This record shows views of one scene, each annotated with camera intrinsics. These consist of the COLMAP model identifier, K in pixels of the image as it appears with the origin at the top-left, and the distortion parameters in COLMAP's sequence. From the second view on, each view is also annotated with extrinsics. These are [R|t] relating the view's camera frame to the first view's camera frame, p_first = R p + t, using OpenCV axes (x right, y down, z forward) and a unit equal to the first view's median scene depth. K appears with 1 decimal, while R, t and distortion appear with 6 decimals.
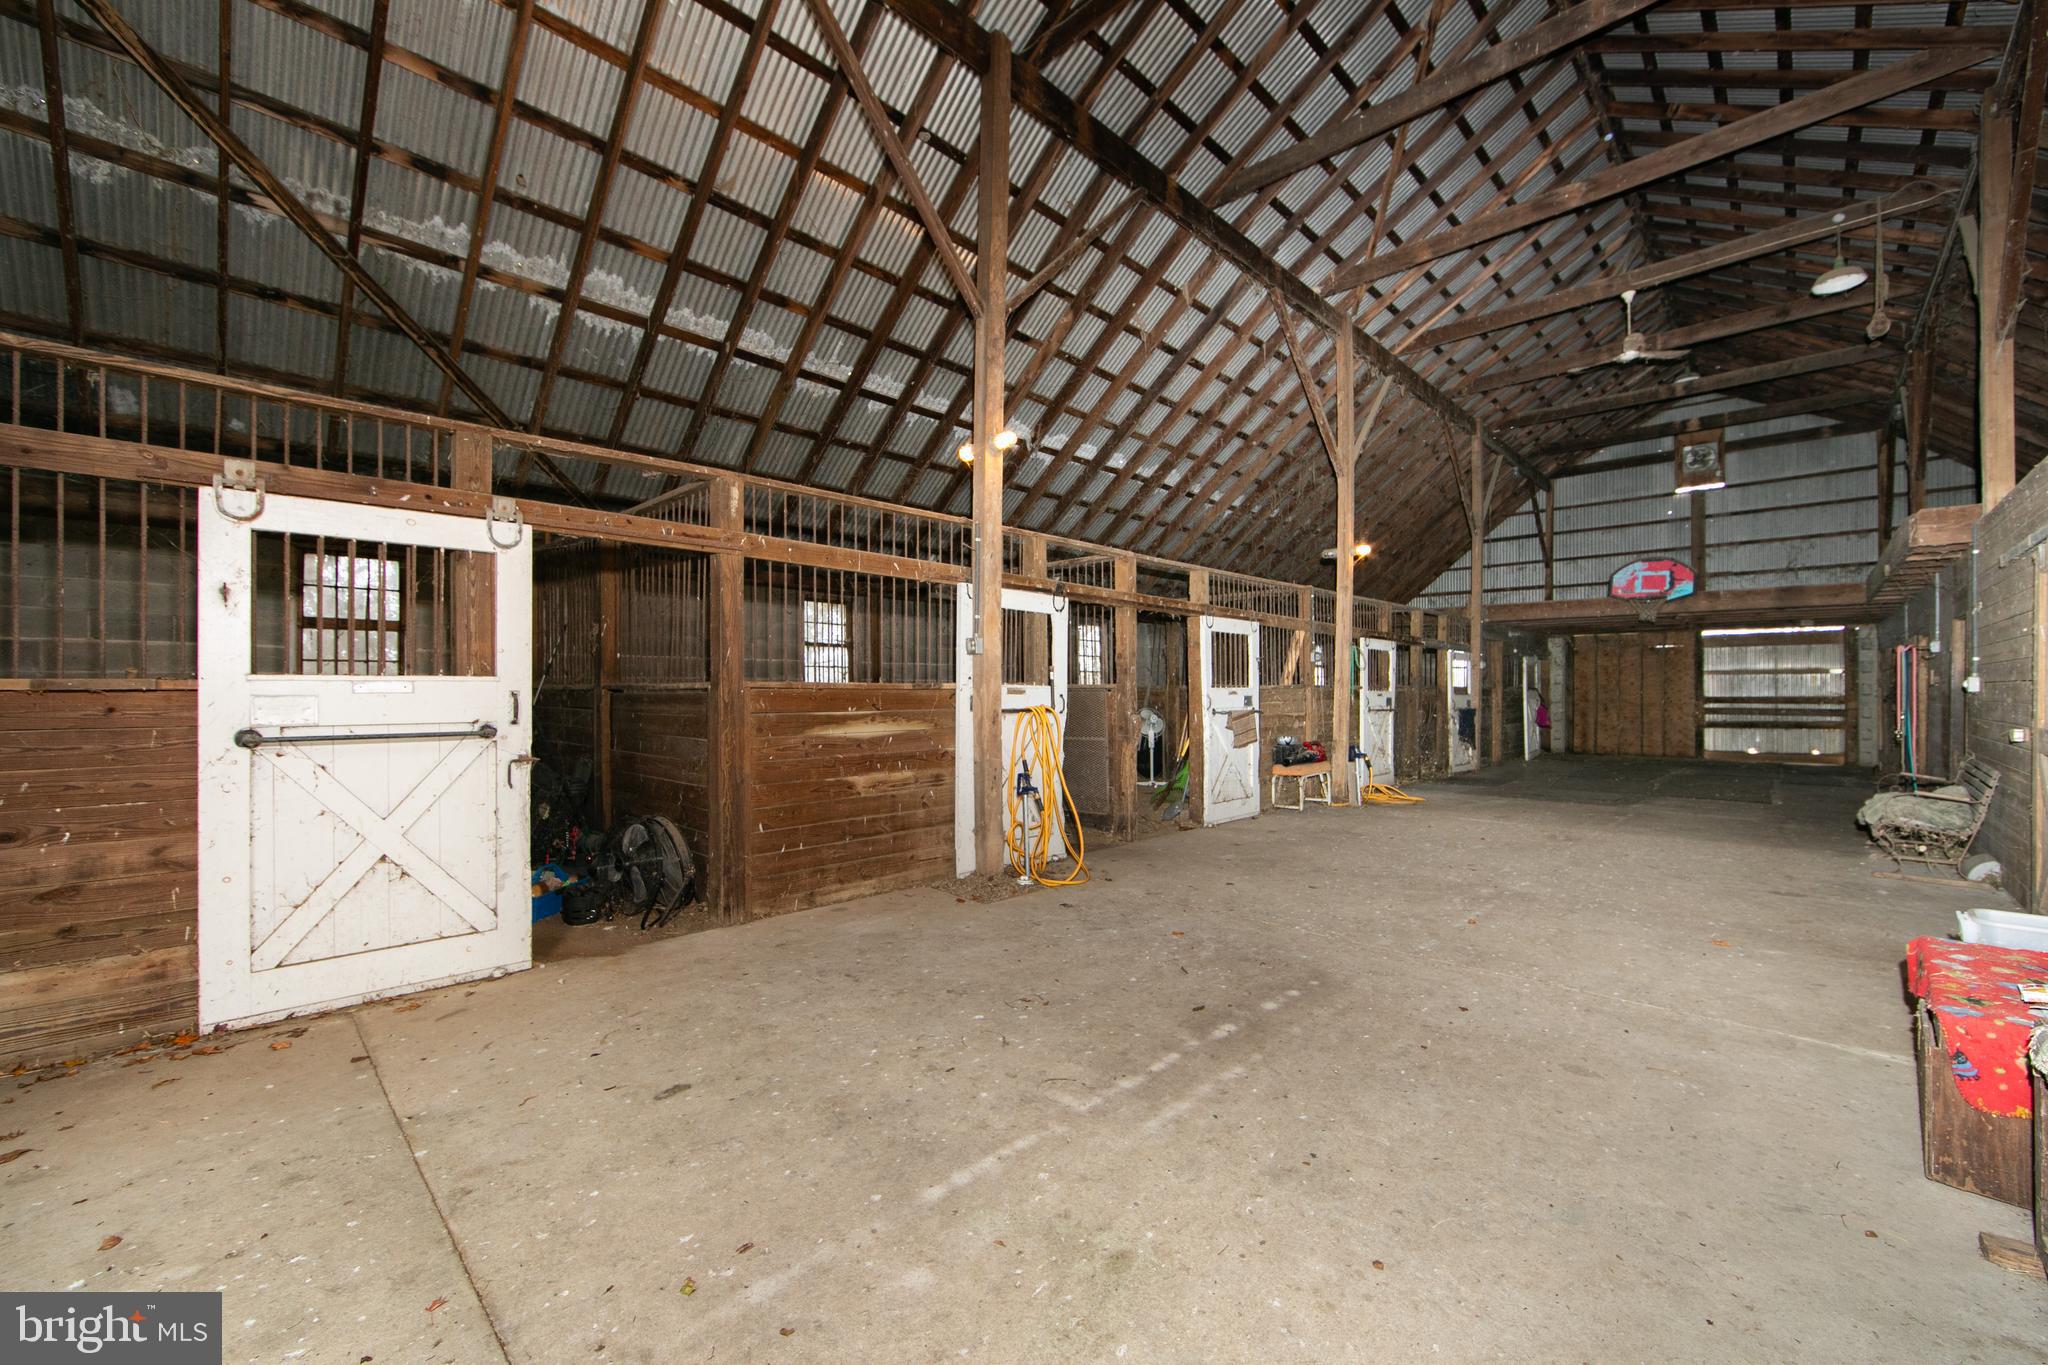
lens RADIAL K [[807.4, 0, 1029.5], [0, 807.4, 685.9], [0, 0, 1]] dist [-0.005526, 0.002173]
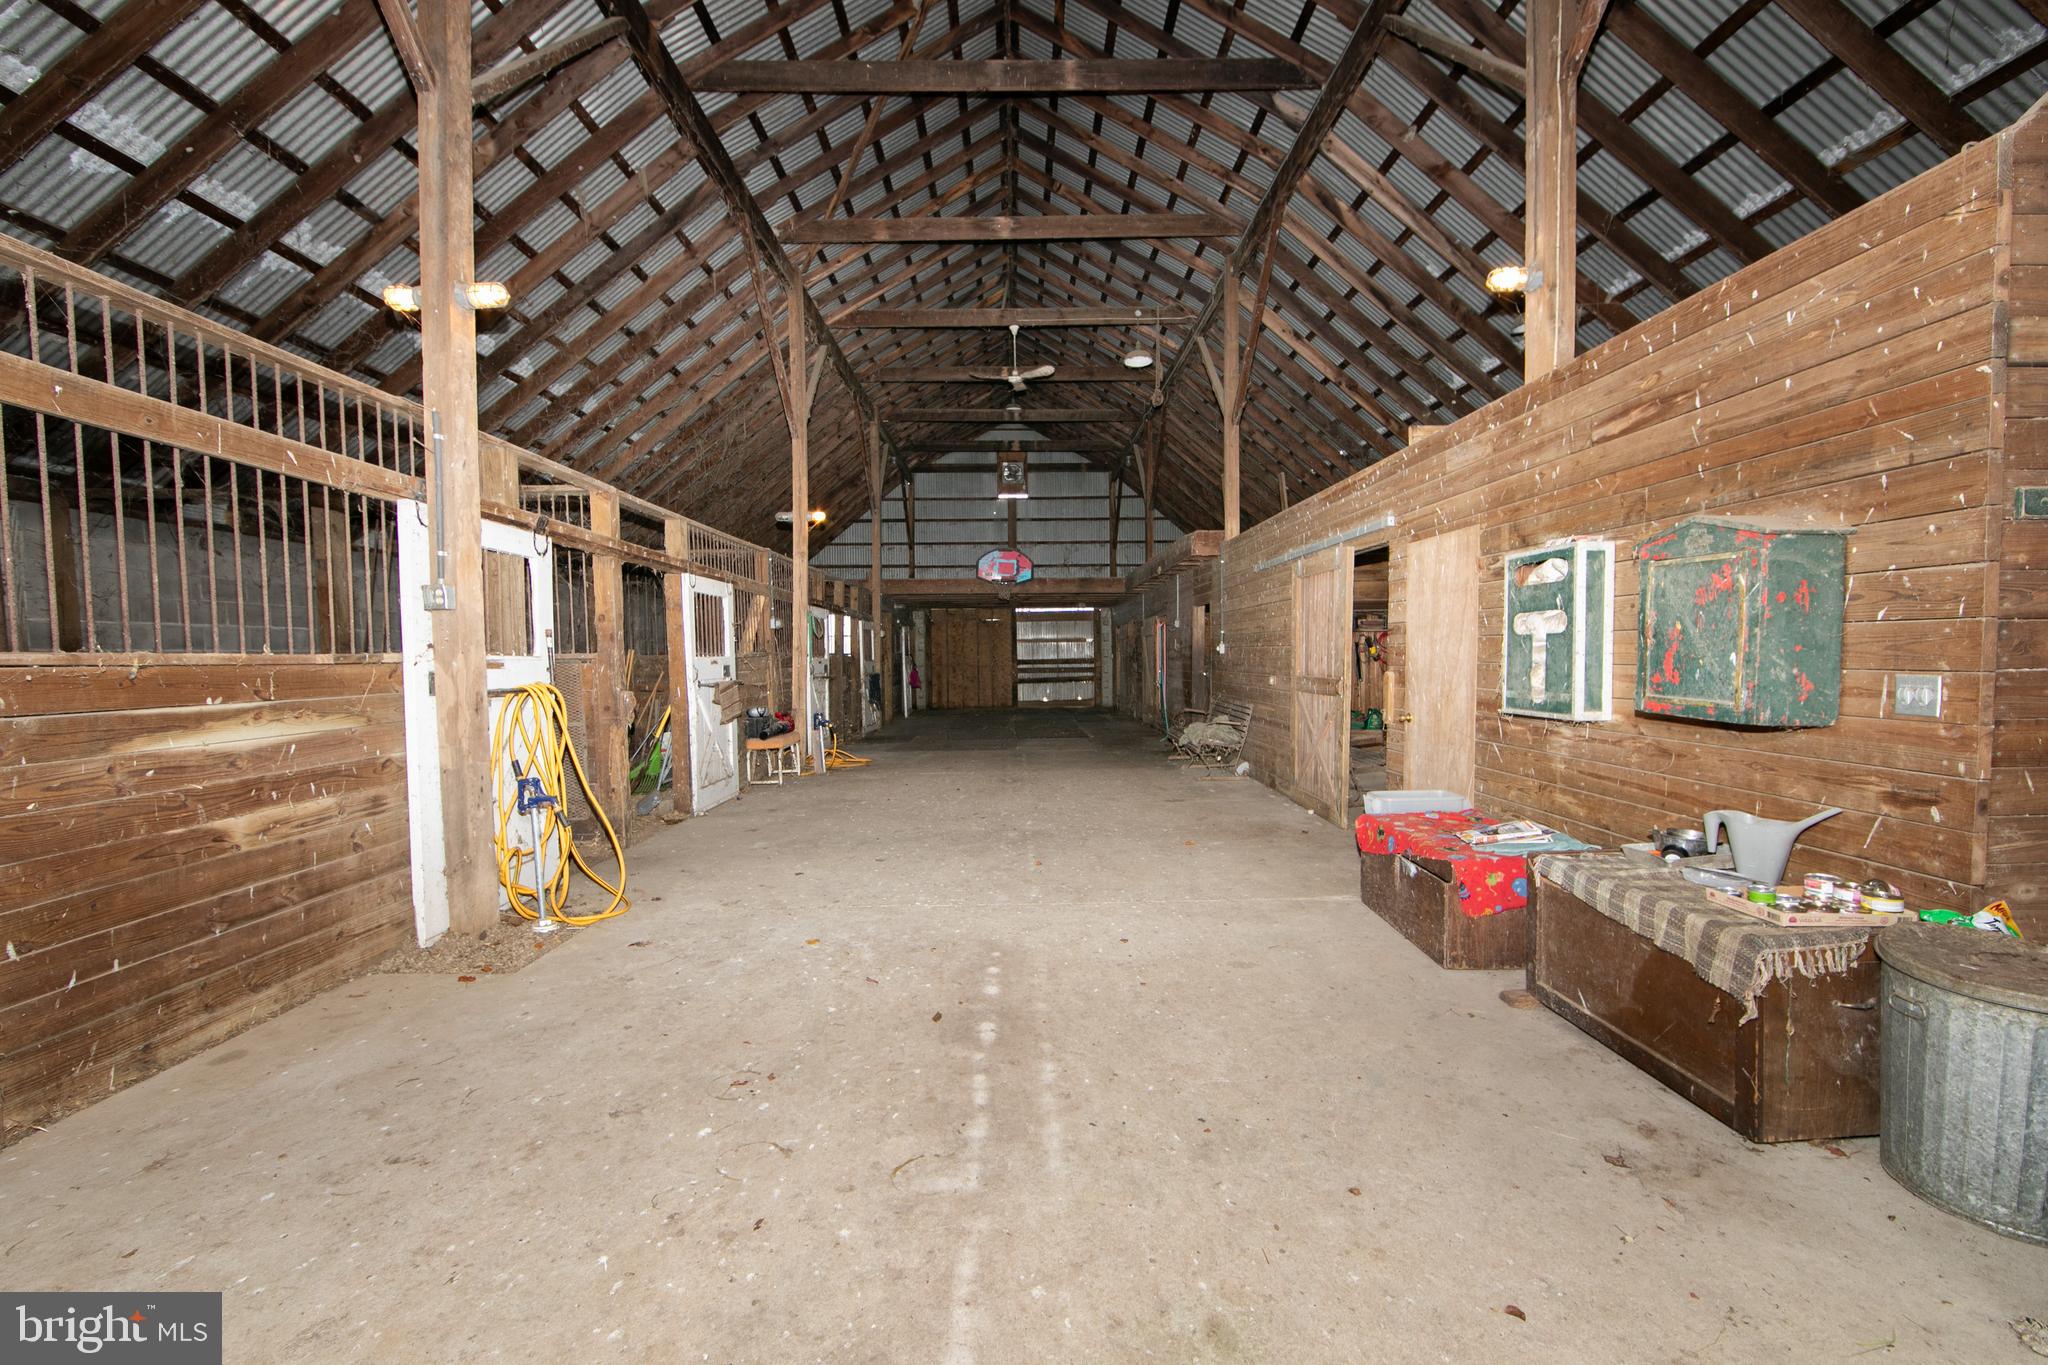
lens RADIAL K [[807.4, 0, 1033.6], [0, 807.4, 688.1], [0, 0, 1]] dist [-0.005526, 0.002173]
pose [[0.707821, -0.039663, 0.705278, -0.124152], [0.010406, 0.998900, 0.045732, -0.000151], [-0.706316, -0.025031, 0.707454, 0.117333]]
